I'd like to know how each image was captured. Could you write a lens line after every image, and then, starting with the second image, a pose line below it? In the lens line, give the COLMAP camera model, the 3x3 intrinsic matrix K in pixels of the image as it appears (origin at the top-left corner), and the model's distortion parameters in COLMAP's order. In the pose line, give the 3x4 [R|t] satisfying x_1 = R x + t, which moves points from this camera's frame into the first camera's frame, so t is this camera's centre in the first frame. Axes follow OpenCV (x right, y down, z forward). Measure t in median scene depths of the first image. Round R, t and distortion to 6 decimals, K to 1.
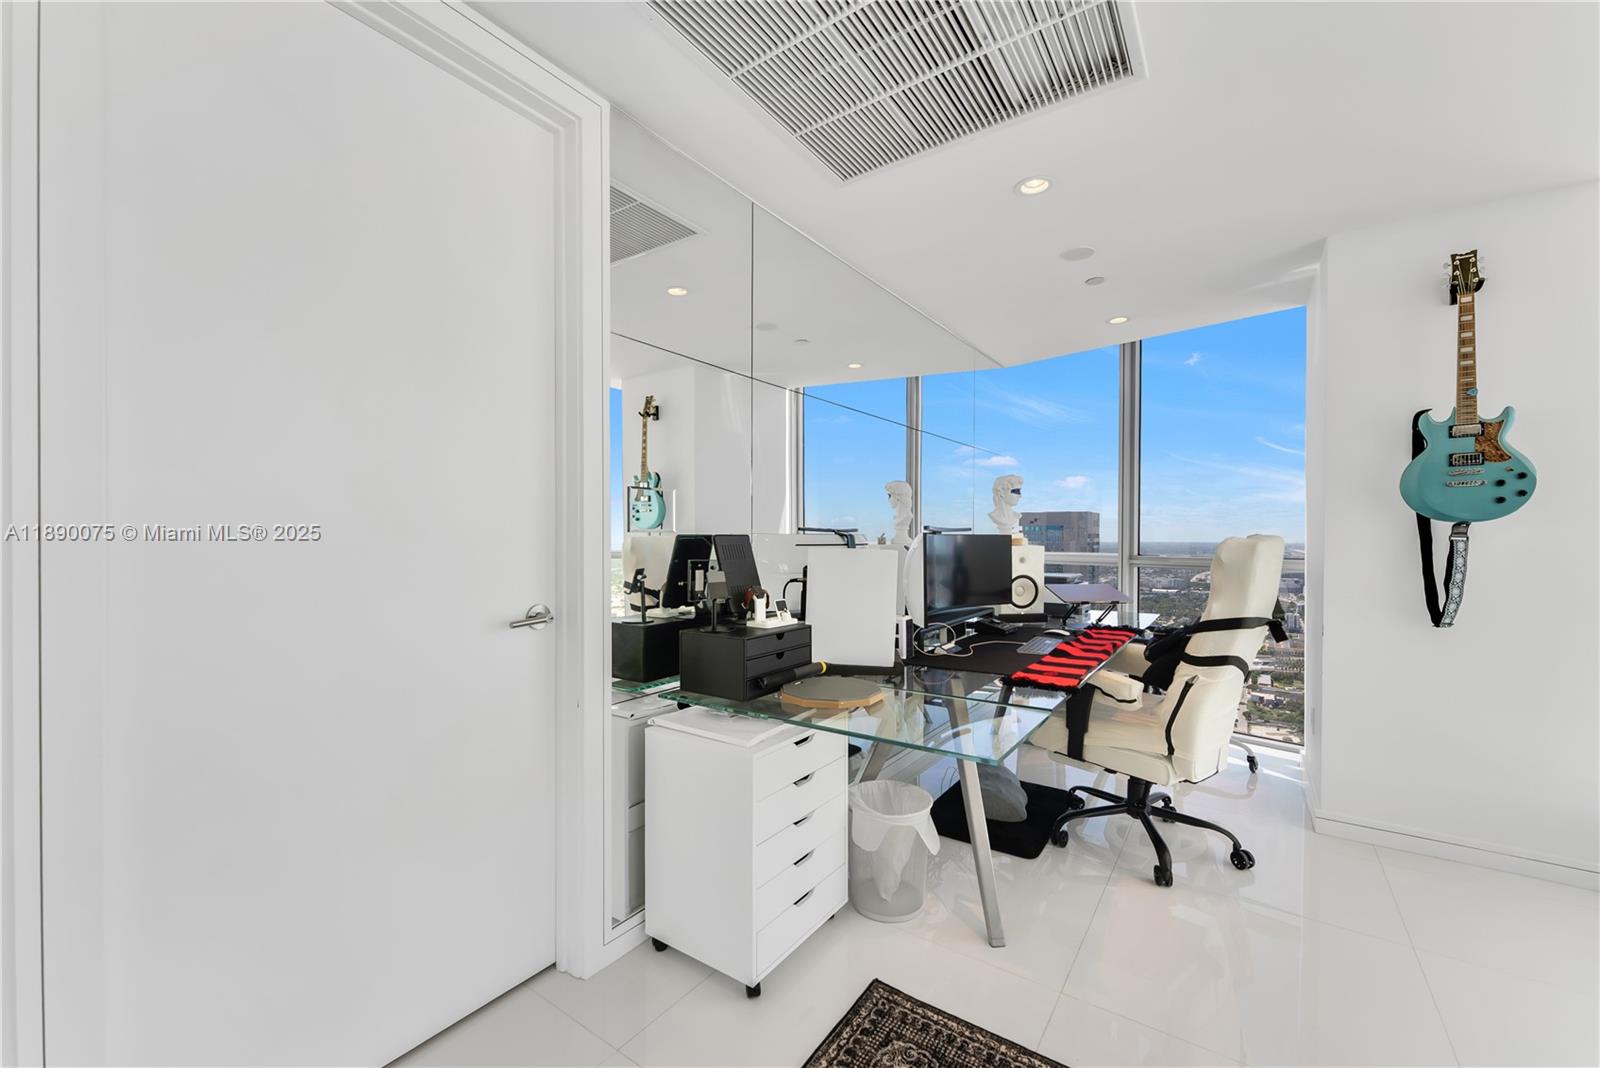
lens RADIAL K [[651.4, 0, 795.7], [0, 651.4, 544.1], [0, 0, 1]] dist [-0.002791, -0.000132]
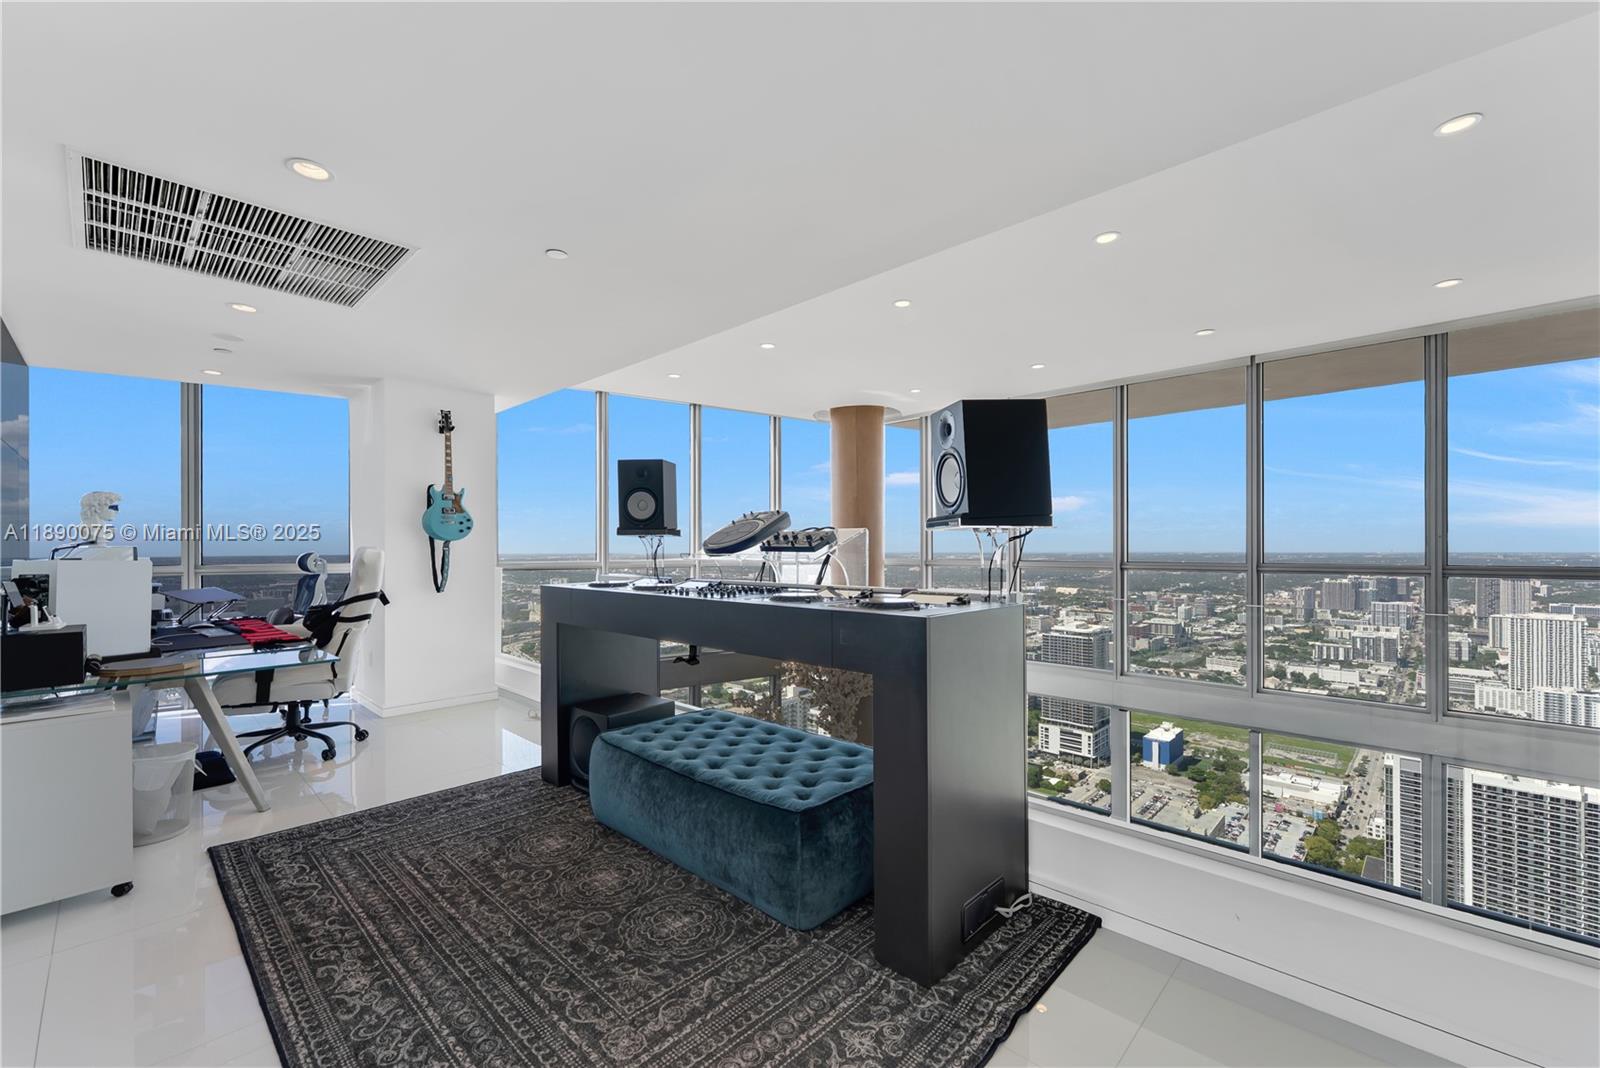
lens RADIAL K [[651.4, 0, 794.5], [0, 651.4, 545.0], [0, 0, 1]] dist [-0.002791, -0.000132]
pose [[0.159766, -0.003654, 0.987148, -0.863334], [0.016303, 0.999867, 0.001063, -0.004298], [-0.987020, 0.015923, 0.159804, -0.434805]]
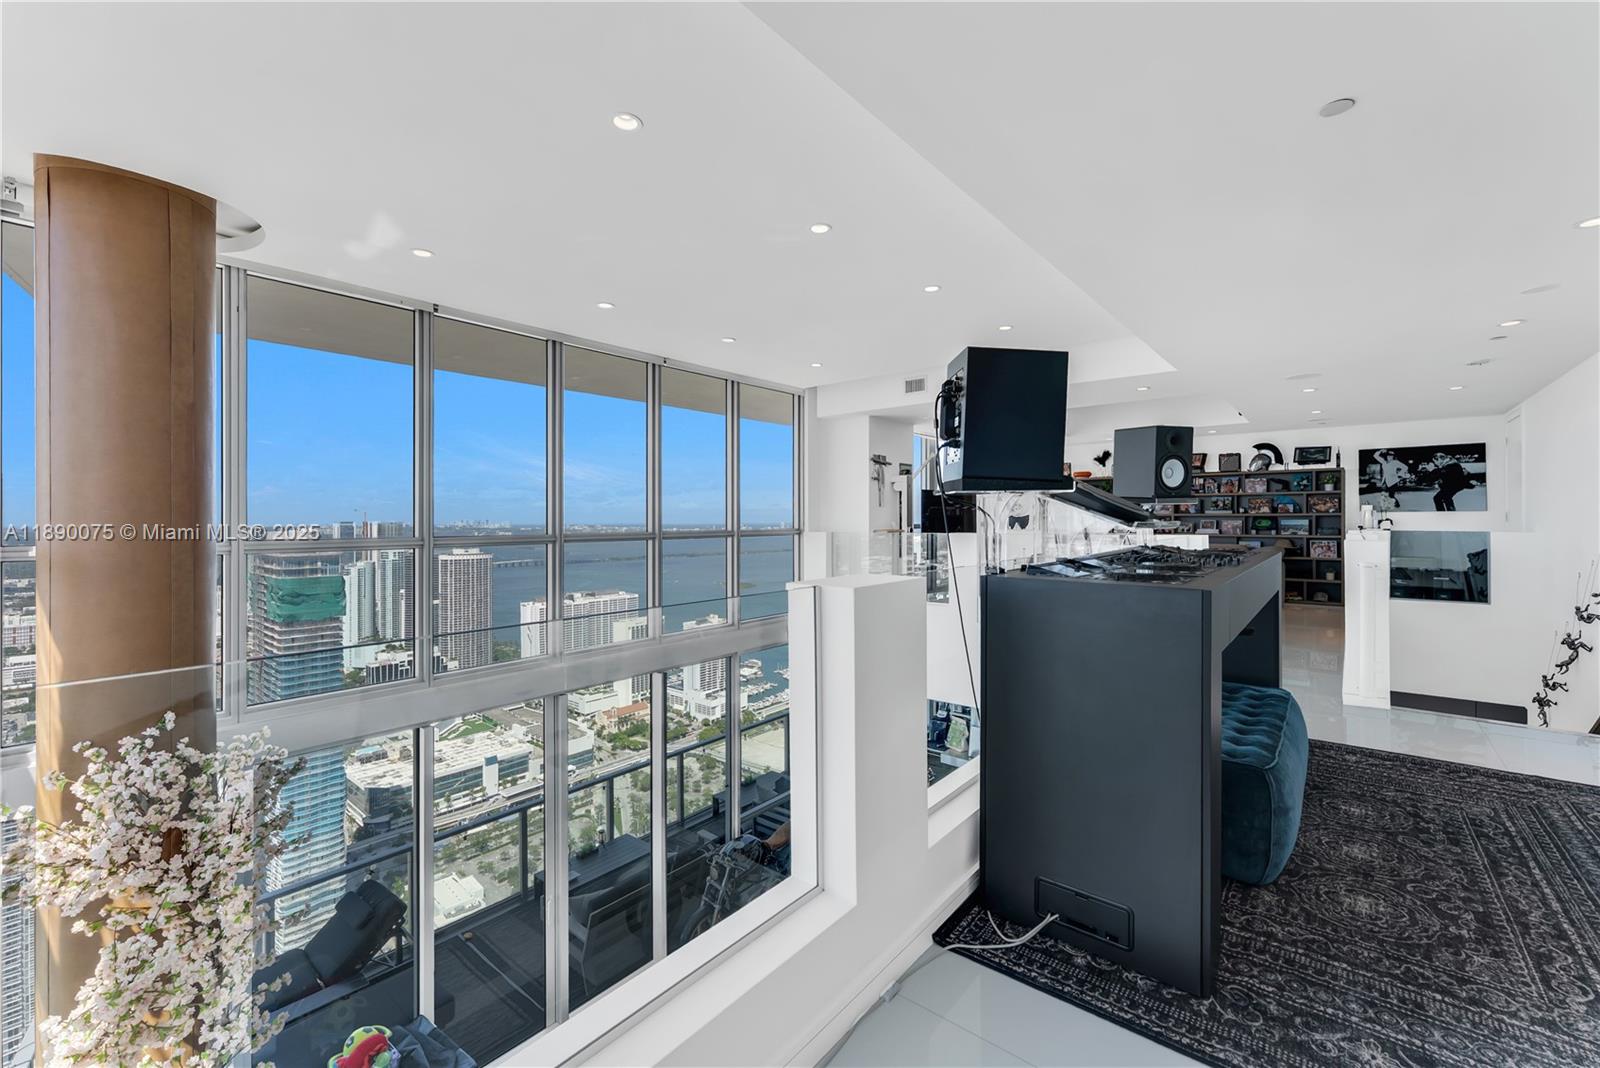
lens RADIAL K [[654.1, 0, 800.1], [0, 654.1, 521.2], [0, 0, 1]] dist [0.000556, -0.000406]
pose [[-0.996451, -0.004456, 0.084053, 3.060354], [-0.003083, 0.999860, 0.016450, -0.022348], [-0.084115, 0.016132, -0.996325, 3.038780]]
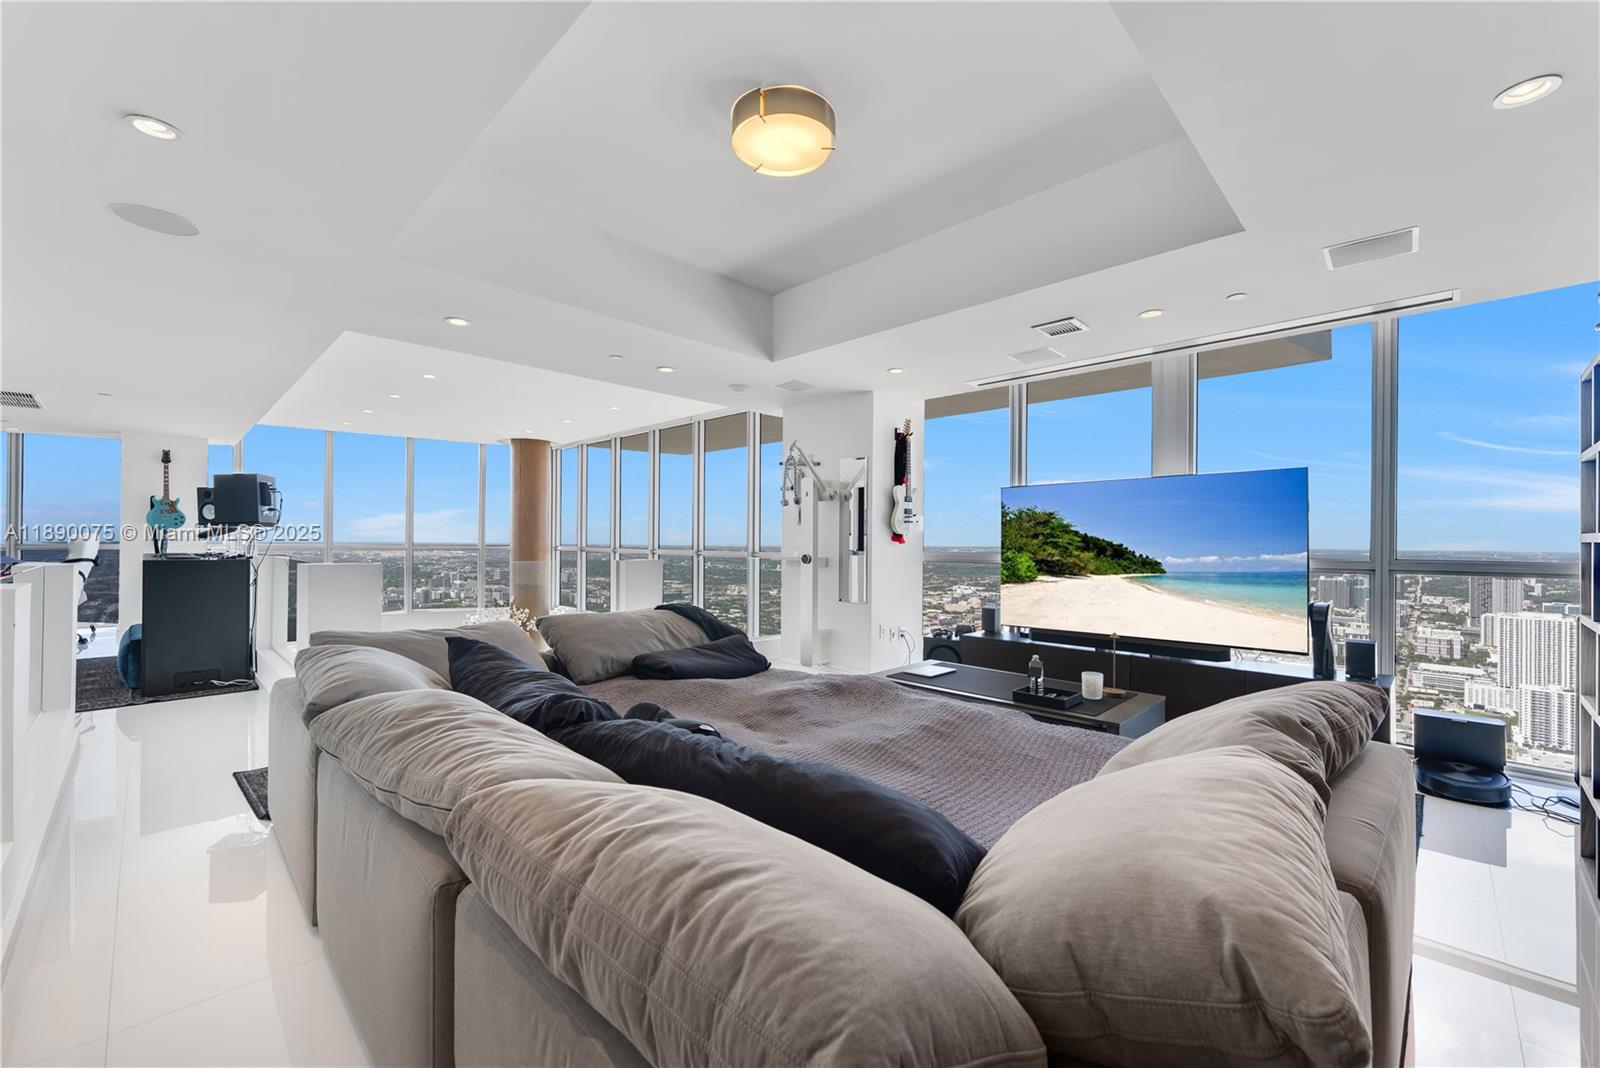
lens RADIAL K [[651.4, 0, 798.2], [0, 651.4, 535.3], [0, 0, 1]] dist [-0.002791, -0.000132]
pose [[0.159475, 0.000836, 0.987202, -1.788915], [0.006684, 0.999976, -0.001927, 0.020374], [-0.987179, 0.006906, 0.159466, -2.796843]]
